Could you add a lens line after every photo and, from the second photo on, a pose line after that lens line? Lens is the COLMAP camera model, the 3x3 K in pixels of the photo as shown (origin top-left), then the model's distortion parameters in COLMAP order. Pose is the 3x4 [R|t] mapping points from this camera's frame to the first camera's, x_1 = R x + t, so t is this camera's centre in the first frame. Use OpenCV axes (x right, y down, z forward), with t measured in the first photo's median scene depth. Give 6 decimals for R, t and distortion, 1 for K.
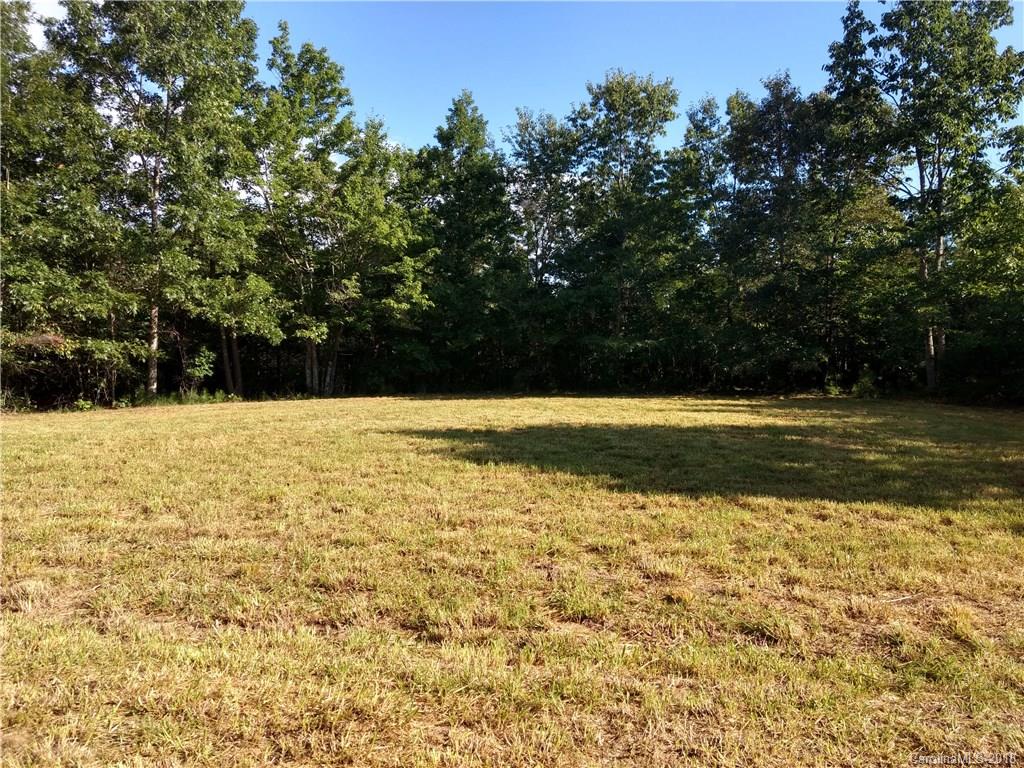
lens RADIAL K [[840.8, 0, 507.9], [0, 840.8, 379.6], [0, 0, 1]] dist [0.041935, 0.024672]
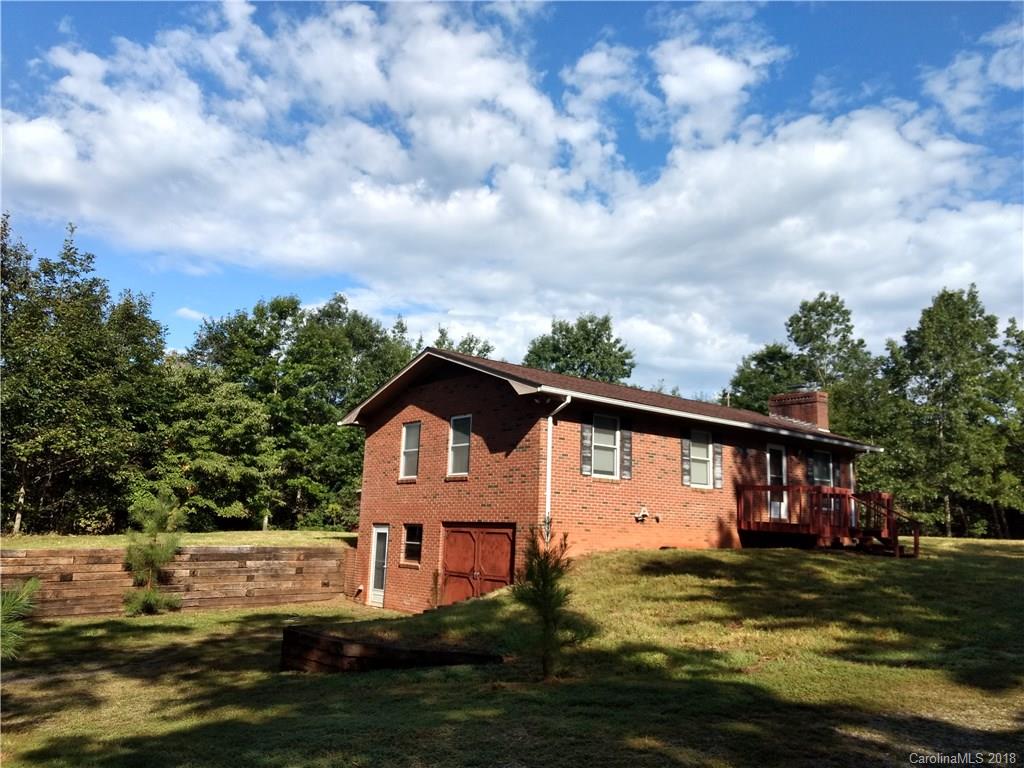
lens RADIAL K [[840.8, 0, 512.6], [0, 840.8, 383.5], [0, 0, 1]] dist [0.041935, 0.024672]
pose [[0.649491, -0.156626, -0.744063, 0.345321], [-0.009642, 0.976780, -0.214030, 0.074562], [0.760309, 0.146185, 0.632899, -0.824042]]
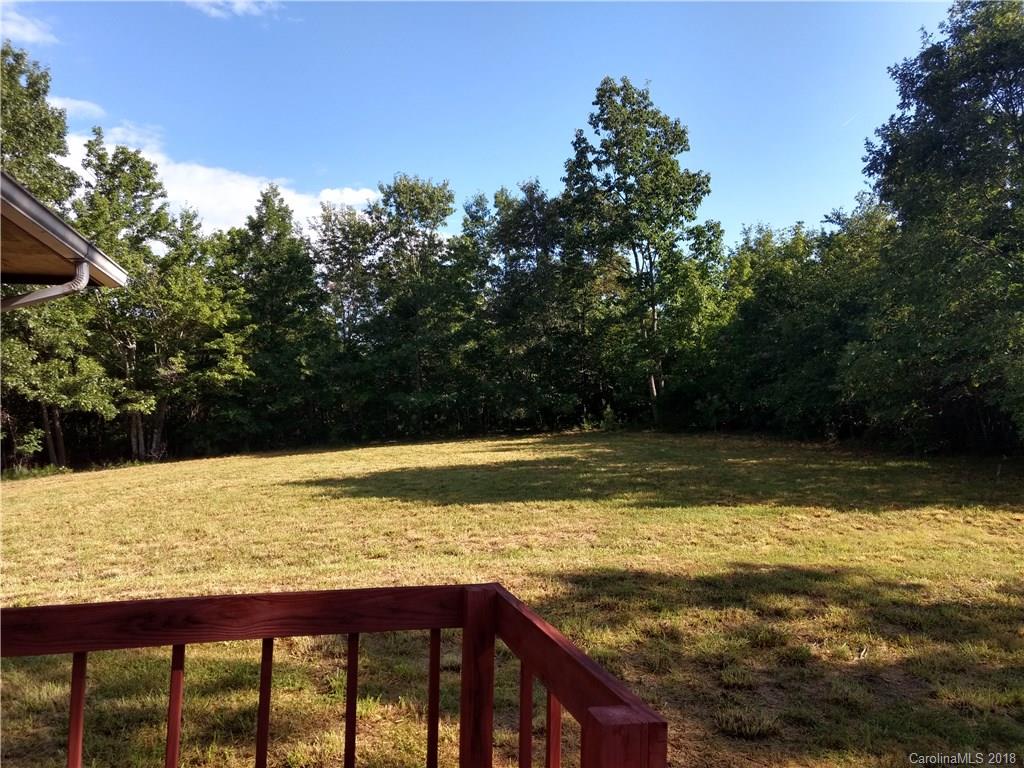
lens RADIAL K [[840.8, 0, 511.9], [0, 840.8, 382.6], [0, 0, 1]] dist [0.041935, 0.024672]
pose [[0.972826, -0.053303, 0.225320, -0.007534], [0.063534, 0.997241, -0.038399, -0.012052], [-0.222651, 0.051671, 0.973528, -0.198051]]
